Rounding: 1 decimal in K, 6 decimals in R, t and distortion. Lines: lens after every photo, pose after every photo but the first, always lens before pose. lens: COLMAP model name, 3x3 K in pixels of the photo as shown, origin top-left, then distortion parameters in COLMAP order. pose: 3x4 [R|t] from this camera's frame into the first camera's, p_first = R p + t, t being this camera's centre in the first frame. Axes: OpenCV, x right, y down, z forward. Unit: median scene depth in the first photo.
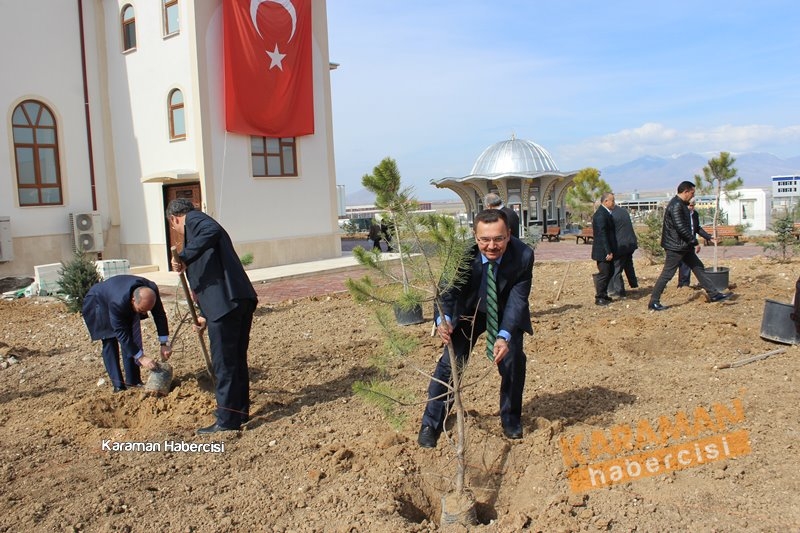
lens RADIAL K [[694.7, 0, 393.5], [0, 694.7, 268.3], [0, 0, 1]] dist [-0.154096, 0.148968]
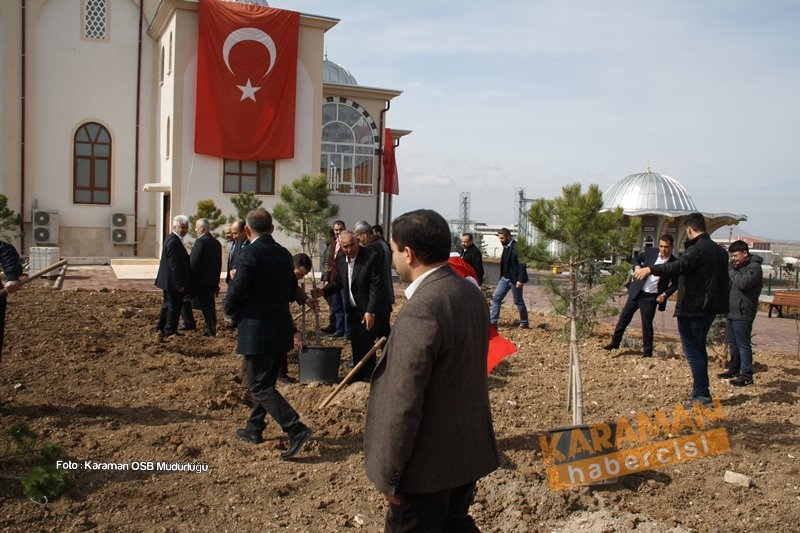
lens RADIAL K [[717.6, 0, 403.3], [0, 717.6, 278.0], [0, 0, 1]] dist [-0.144417, 0.144160]
pose [[0.894575, 0.114559, -0.431986, 0.571783], [-0.121885, 0.992485, 0.010794, -0.038269], [0.429976, 0.042997, 0.901816, 0.054083]]
